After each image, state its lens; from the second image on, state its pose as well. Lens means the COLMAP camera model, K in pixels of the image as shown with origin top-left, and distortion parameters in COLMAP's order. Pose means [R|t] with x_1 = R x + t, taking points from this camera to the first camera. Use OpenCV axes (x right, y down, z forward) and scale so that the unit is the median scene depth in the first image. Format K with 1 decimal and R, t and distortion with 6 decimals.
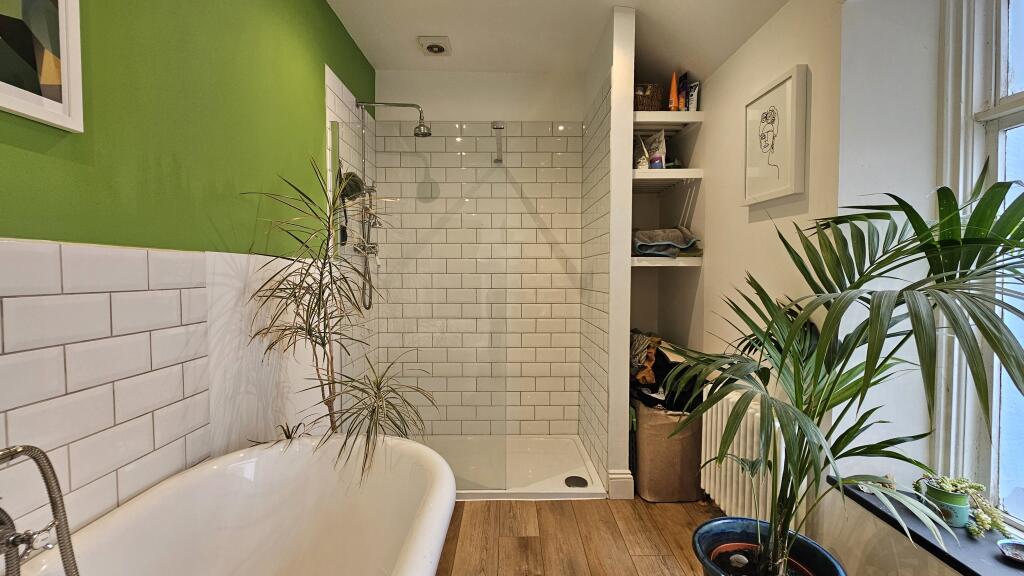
lens RADIAL K [[416.9, 0, 507.2], [0, 416.9, 289.6], [0, 0, 1]] dist [0.001606, 0.000270]
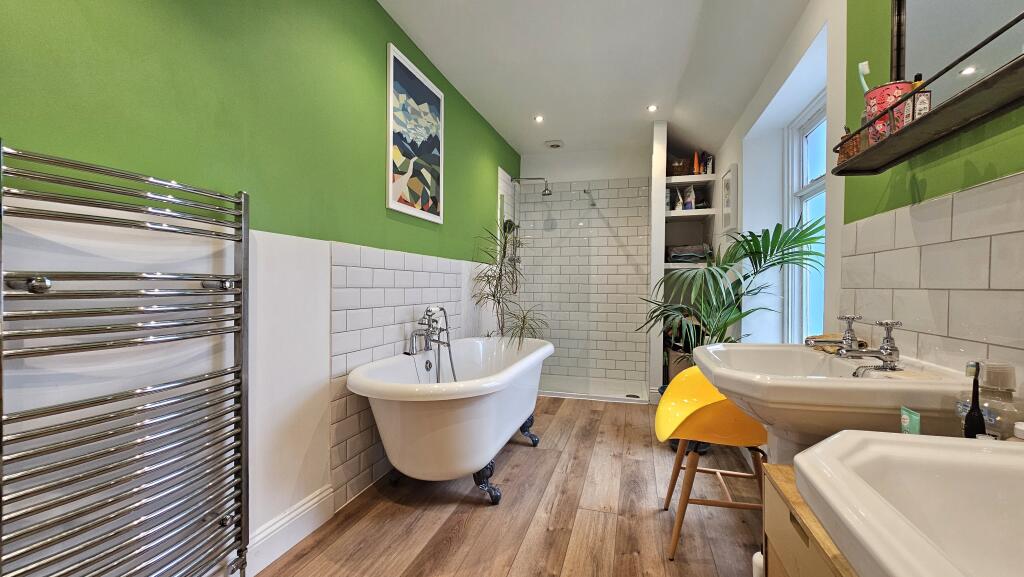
lens RADIAL K [[416.9, 0, 507.2], [0, 416.9, 290.1], [0, 0, 1]] dist [0.001606, 0.000270]
pose [[0.954552, 0.011818, -0.297809, 0.181488], [-0.020753, 0.999424, -0.026860, 0.088693], [0.297320, 0.031819, 0.954248, -0.783331]]
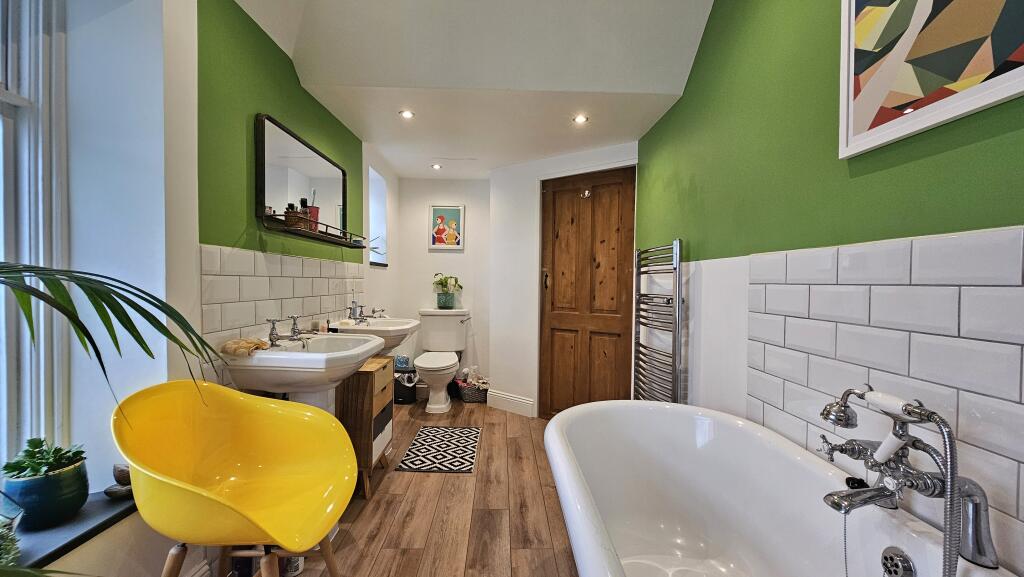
lens RADIAL K [[416.9, 0, 507.2], [0, 416.9, 290.1], [0, 0, 1]] dist [0.001606, 0.000270]
pose [[-0.999889, -0.007260, -0.013015, 0.003423], [-0.007946, 0.998539, 0.053446, -0.002473], [0.012608, 0.053544, -0.998486, 0.631115]]
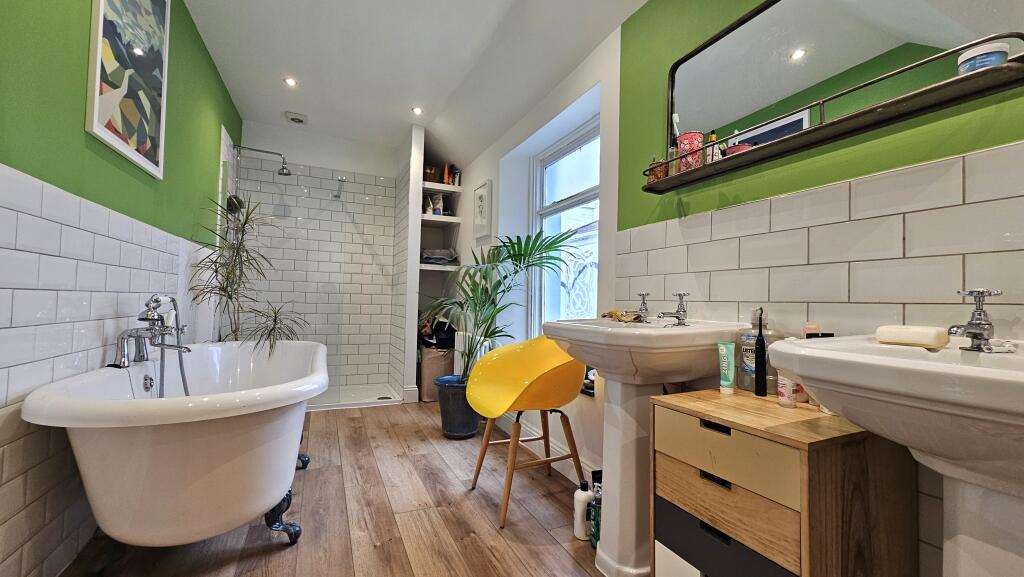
lens RADIAL K [[420.6, 0, 505.2], [0, 420.6, 292.6], [0, 0, 1]] dist [0.000590, -0.000028]
pose [[0.914905, 0.033849, 0.402247, -0.080091], [-0.010262, 0.998106, -0.060650, 0.143923], [-0.403538, 0.051361, 0.913520, -0.729799]]
